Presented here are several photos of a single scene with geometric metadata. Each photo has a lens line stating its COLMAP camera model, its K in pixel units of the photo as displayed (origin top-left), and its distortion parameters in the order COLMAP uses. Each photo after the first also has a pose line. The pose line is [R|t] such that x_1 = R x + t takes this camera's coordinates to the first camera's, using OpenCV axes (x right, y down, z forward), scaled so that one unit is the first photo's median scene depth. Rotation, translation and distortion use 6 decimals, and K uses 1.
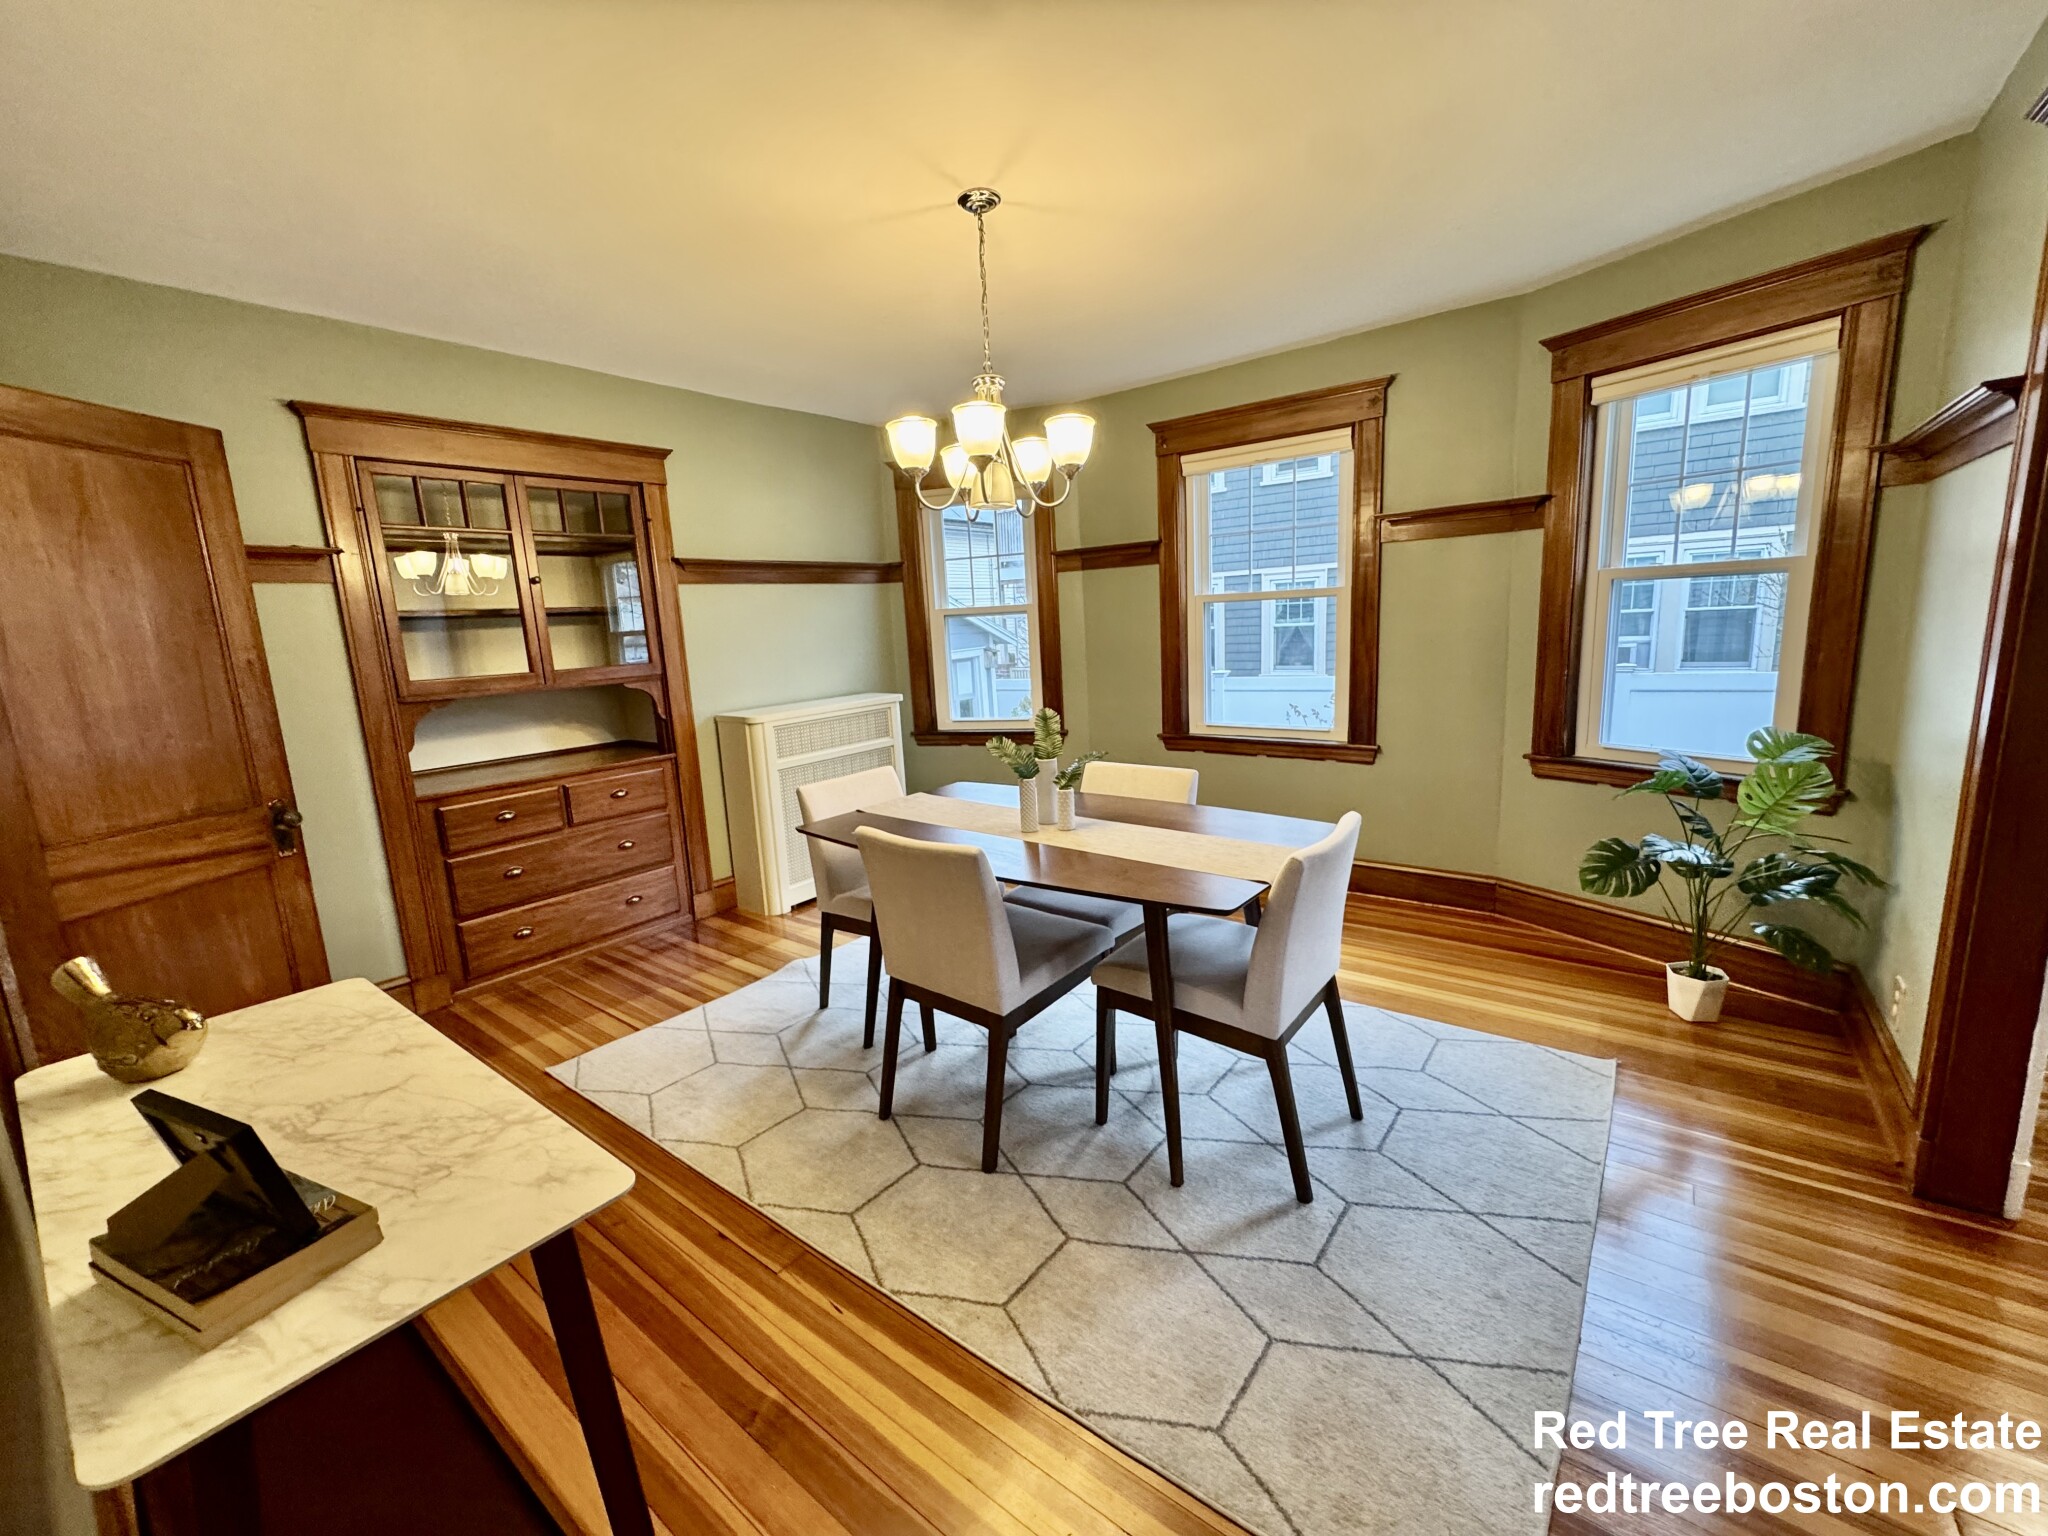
lens RADIAL K [[817.3, 0, 1022.5], [0, 817.3, 762.7], [0, 0, 1]] dist [-0.001392, -0.000162]
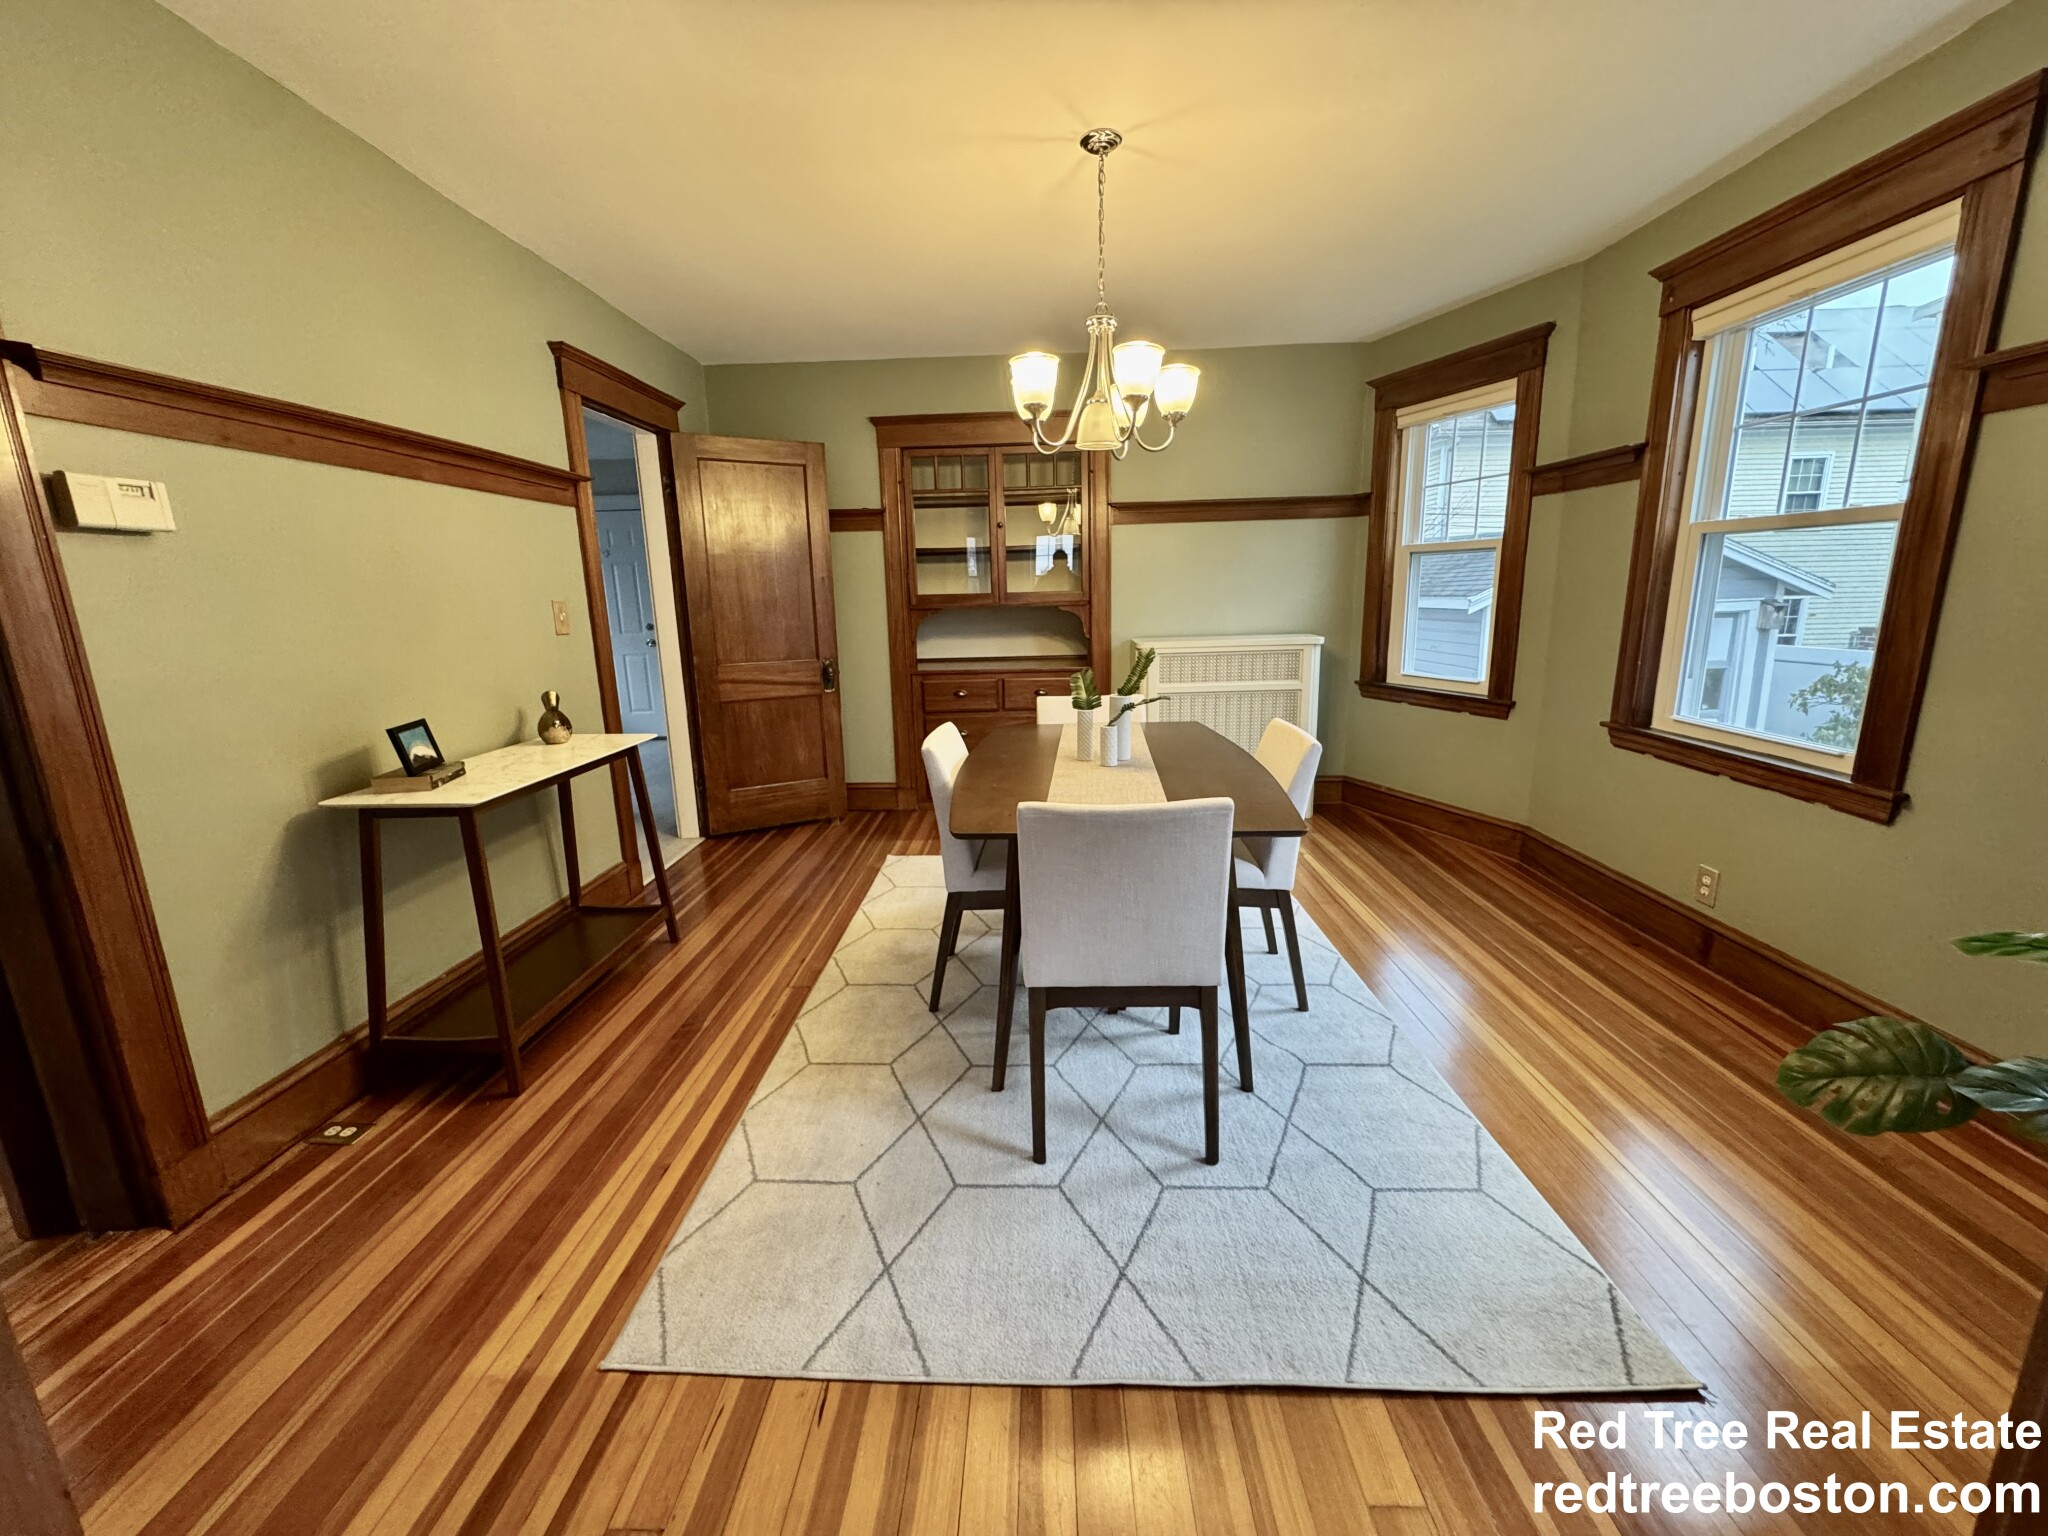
lens RADIAL K [[817.3, 0, 1021.0], [0, 817.3, 764.8], [0, 0, 1]] dist [-0.001392, -0.000162]
pose [[0.594354, 0.204874, -0.777670, 0.481275], [-0.145044, 0.978457, 0.146916, -0.032841], [0.791016, 0.025476, 0.611265, 0.179389]]
